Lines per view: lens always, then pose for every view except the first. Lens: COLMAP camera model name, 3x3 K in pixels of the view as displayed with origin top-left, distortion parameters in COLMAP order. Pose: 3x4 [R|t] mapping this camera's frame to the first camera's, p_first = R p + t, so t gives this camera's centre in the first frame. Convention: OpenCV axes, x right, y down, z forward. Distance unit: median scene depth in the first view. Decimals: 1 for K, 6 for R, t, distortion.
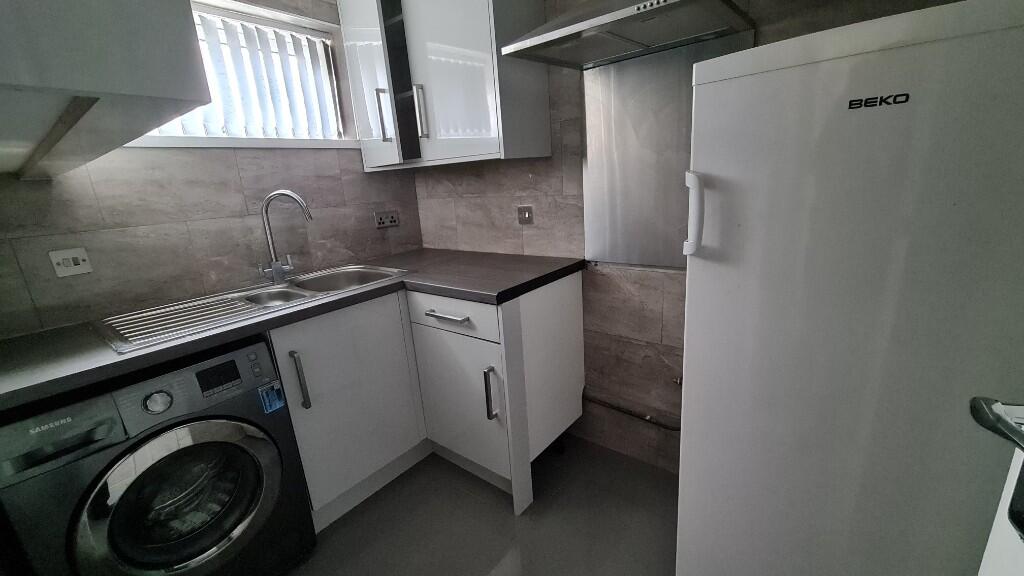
lens RADIAL K [[418.9, 0, 517.3], [0, 418.9, 286.4], [0, 0, 1]] dist [0.000690, 0.000134]
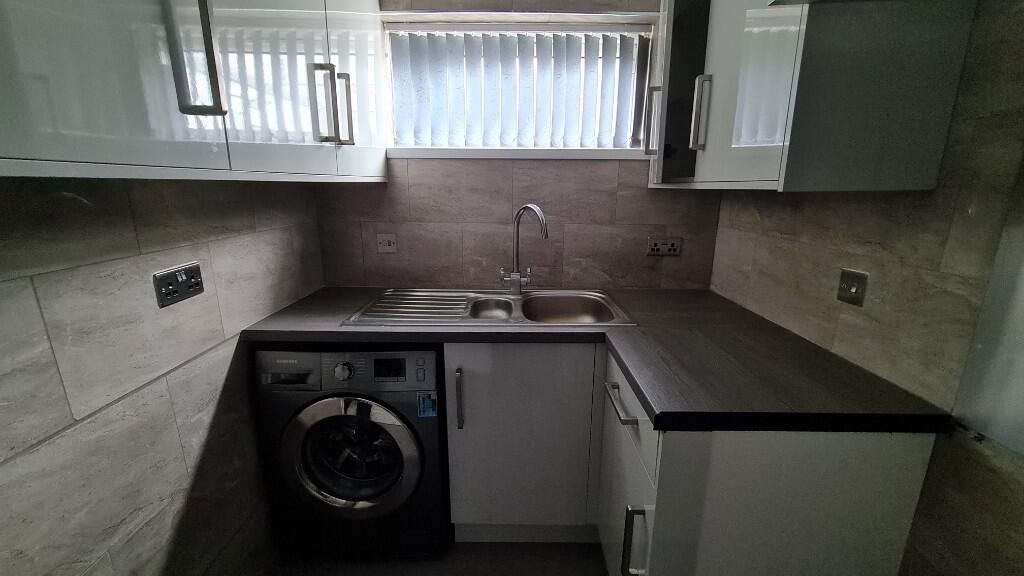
lens RADIAL K [[418.9, 0, 510.5], [0, 418.9, 292.0], [0, 0, 1]] dist [0.000690, 0.000134]
pose [[0.612731, 0.261207, -0.745877, 0.166123], [-0.249387, 0.959483, 0.131142, -0.129401], [0.749911, 0.105658, 0.653046, 0.304378]]
